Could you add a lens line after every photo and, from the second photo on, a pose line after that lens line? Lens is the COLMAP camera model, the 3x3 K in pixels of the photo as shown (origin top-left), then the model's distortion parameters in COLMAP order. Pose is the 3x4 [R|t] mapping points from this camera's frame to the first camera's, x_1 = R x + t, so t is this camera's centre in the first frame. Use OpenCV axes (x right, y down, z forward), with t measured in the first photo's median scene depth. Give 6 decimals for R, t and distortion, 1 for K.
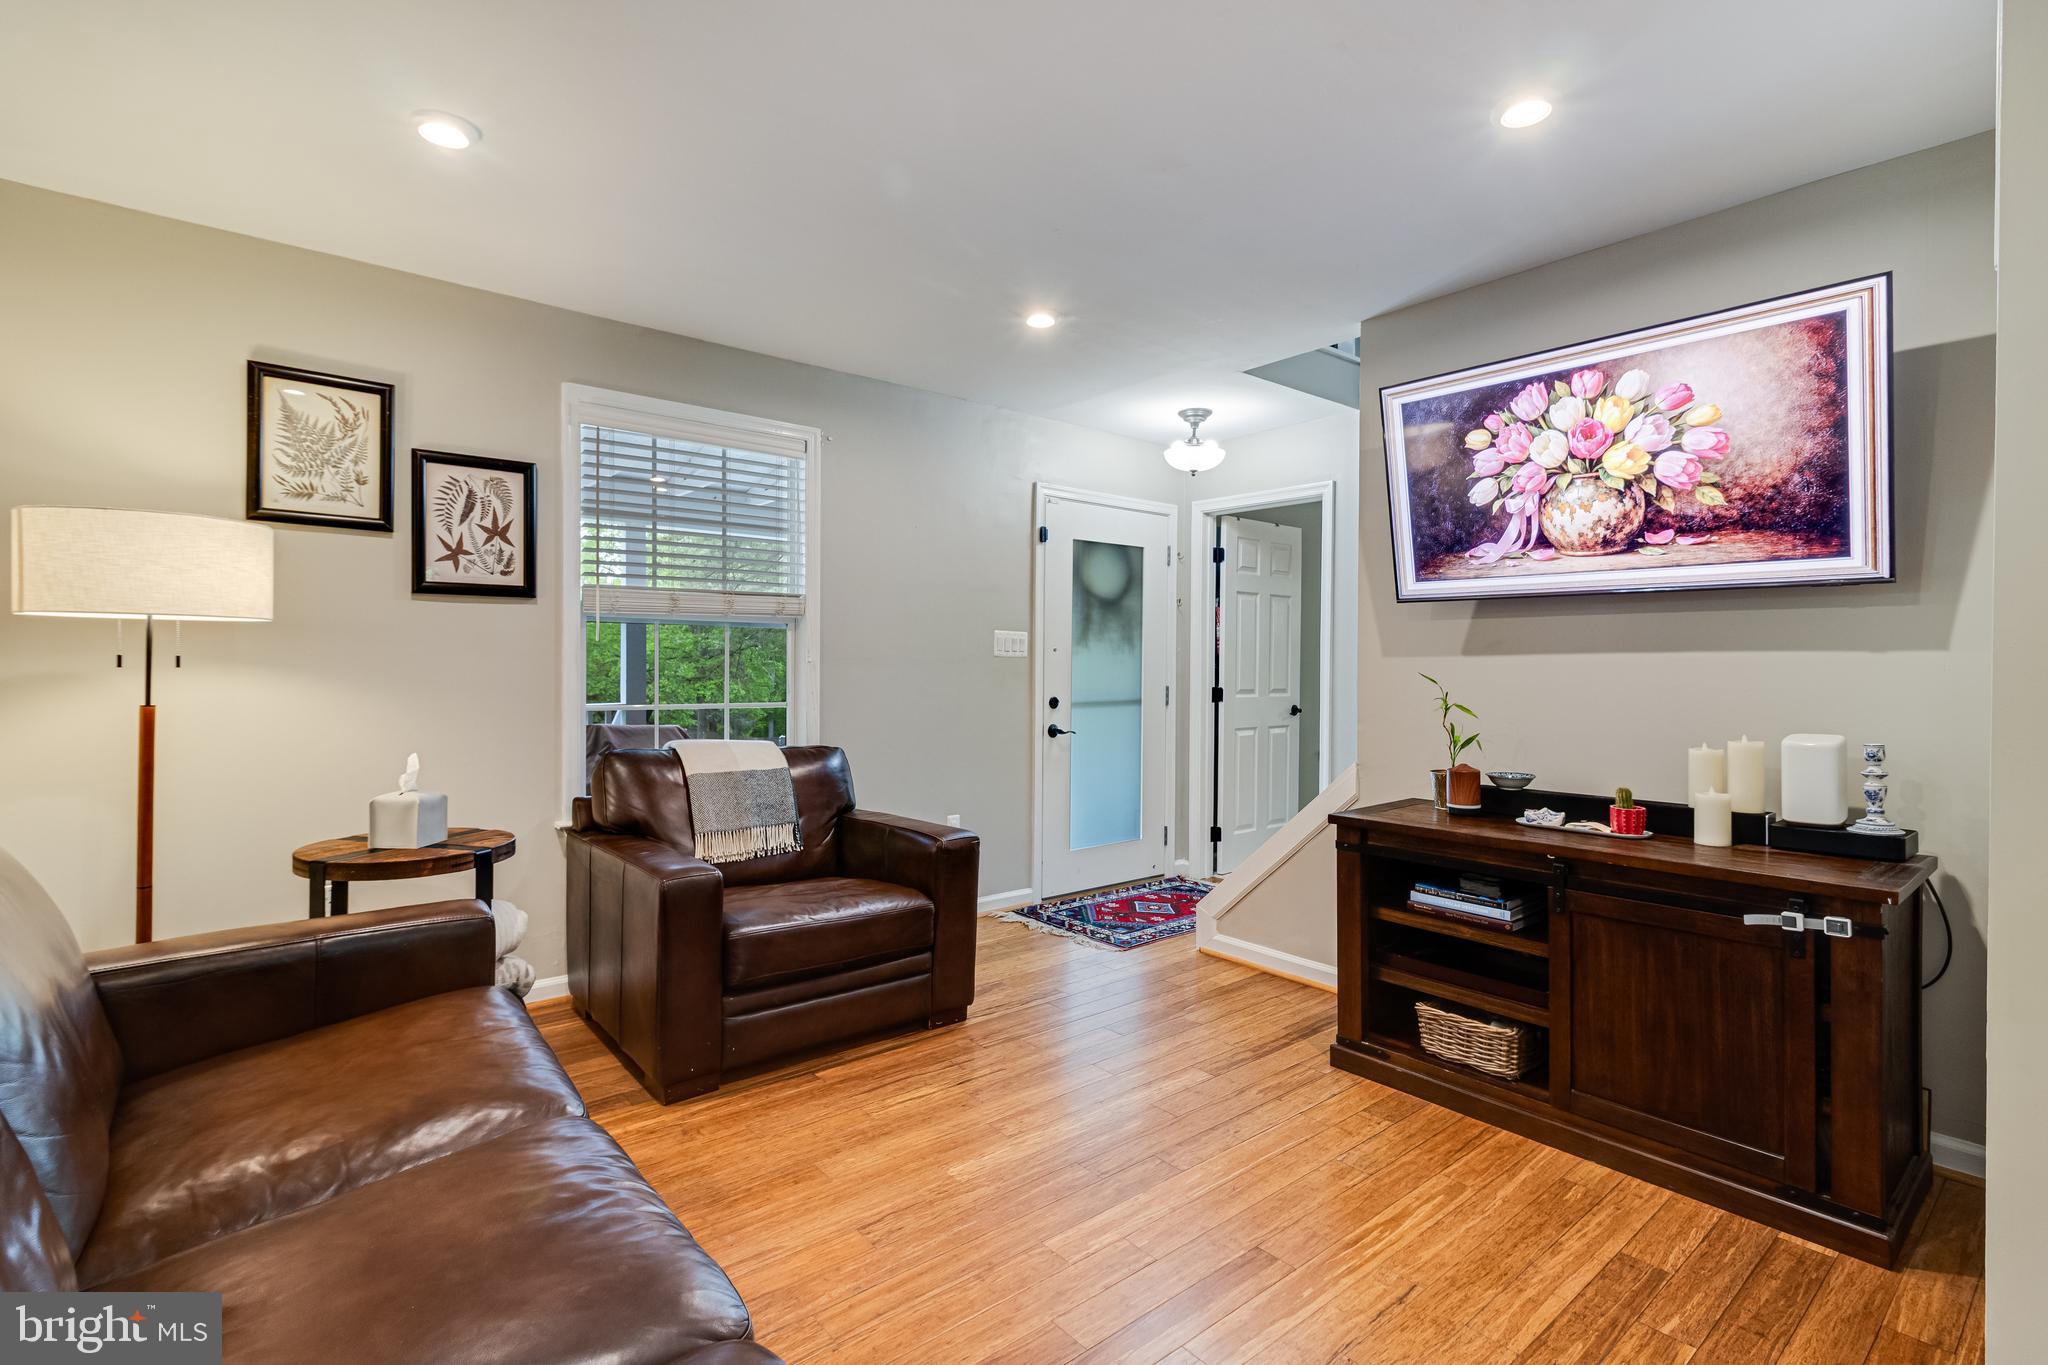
lens RADIAL K [[947.1, 0, 1023.0], [0, 947.1, 668.9], [0, 0, 1]] dist [0.001962, -0.000968]
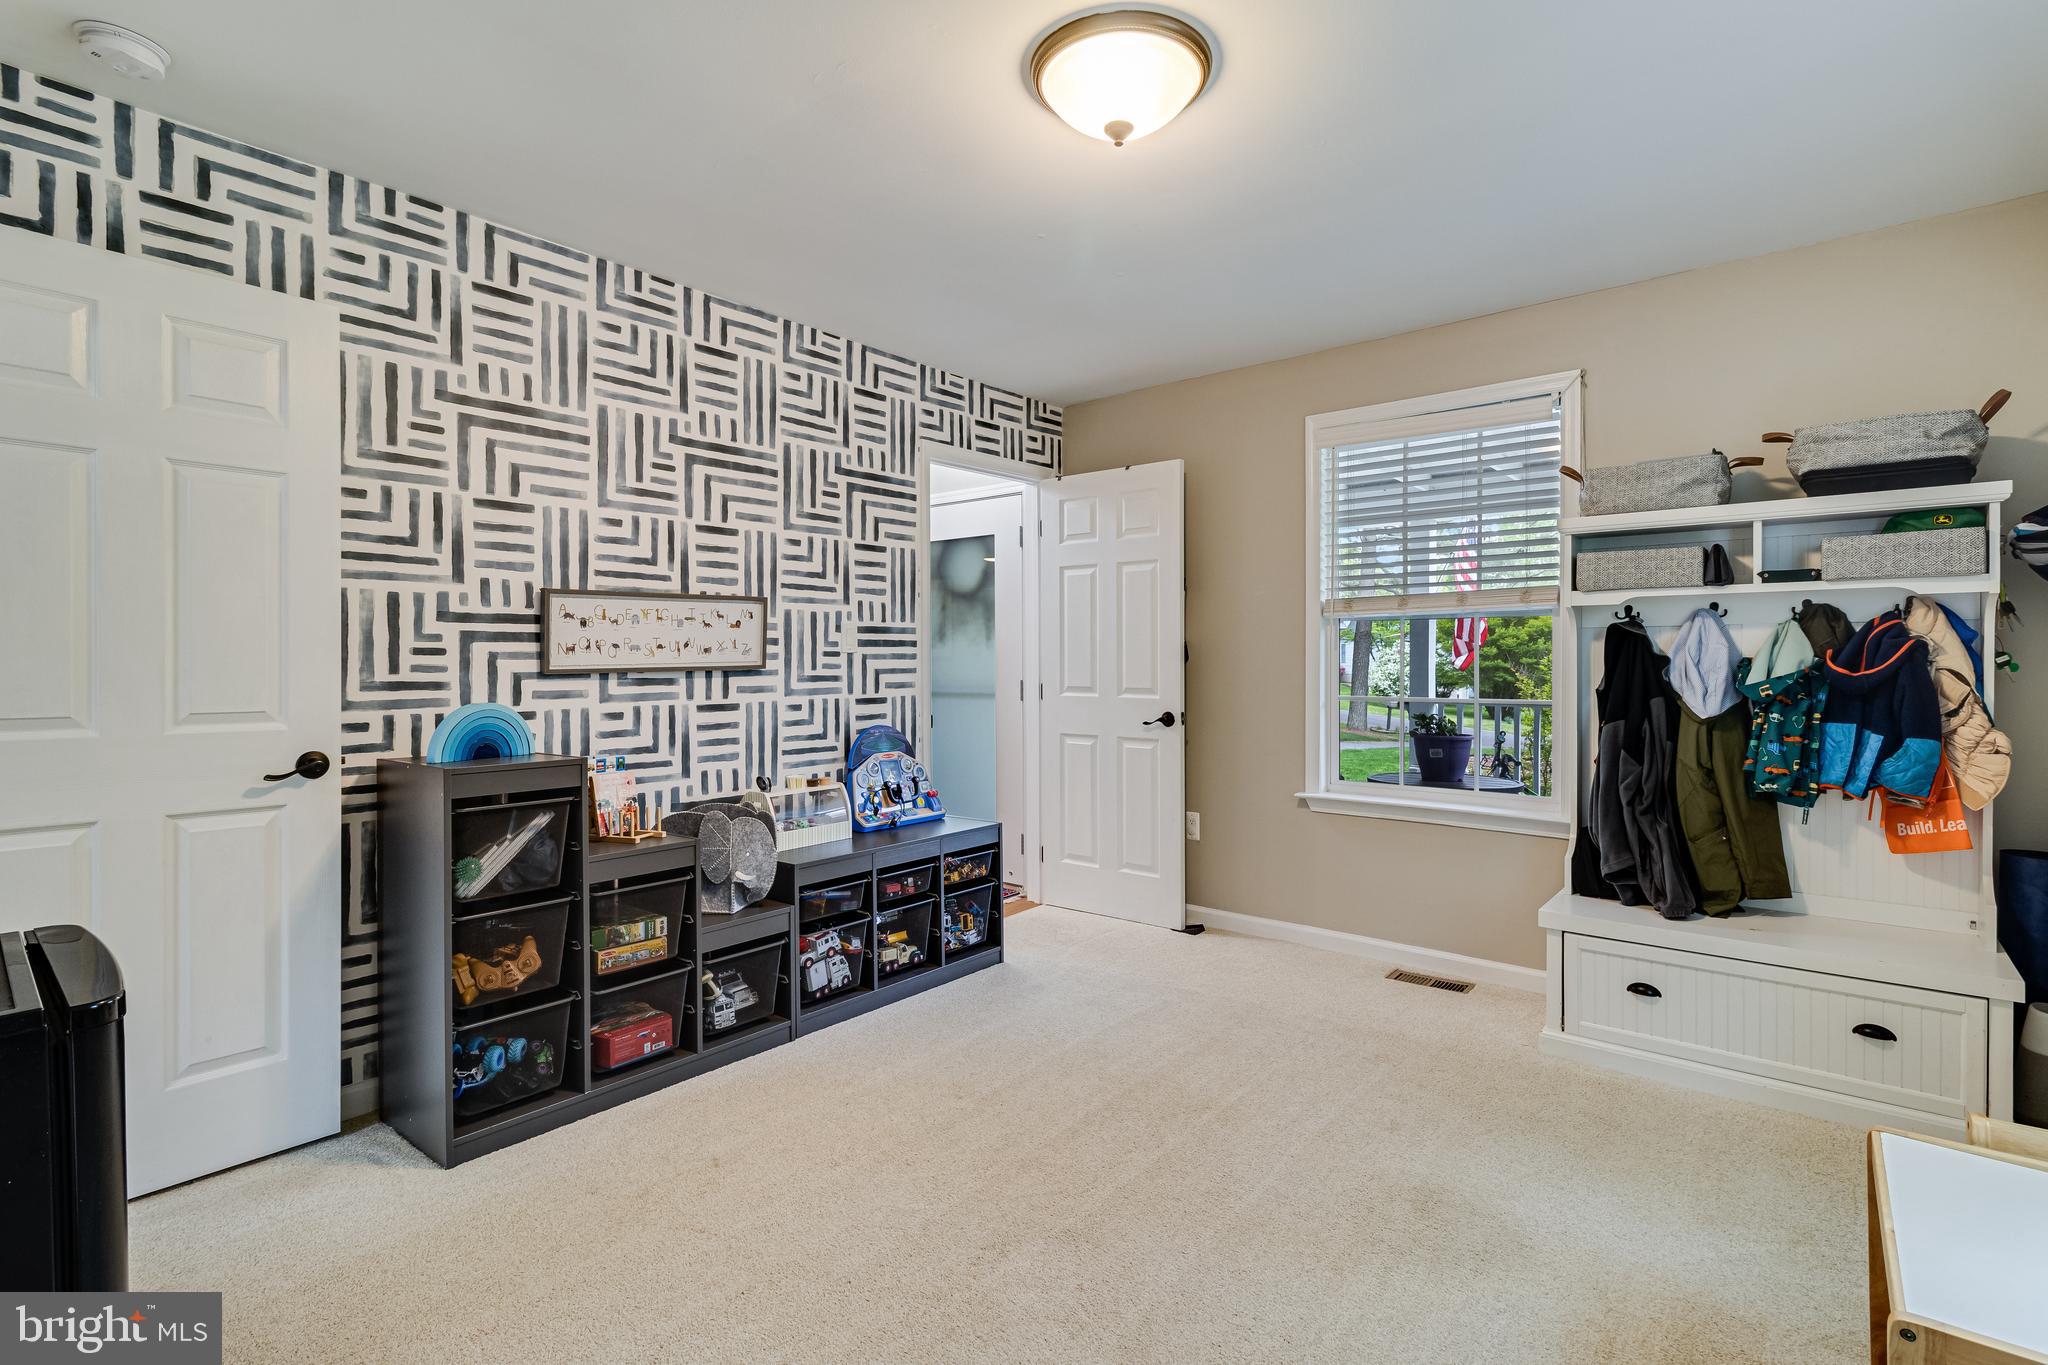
lens RADIAL K [[947.1, 0, 1023.9], [0, 947.1, 669.8], [0, 0, 1]] dist [0.001962, -0.000968]
pose [[0.188554, 0.005015, -0.982050, 1.010557], [-0.002048, 0.999987, 0.004714, 0.003973], [0.982061, 0.001122, 0.188562, 0.806192]]
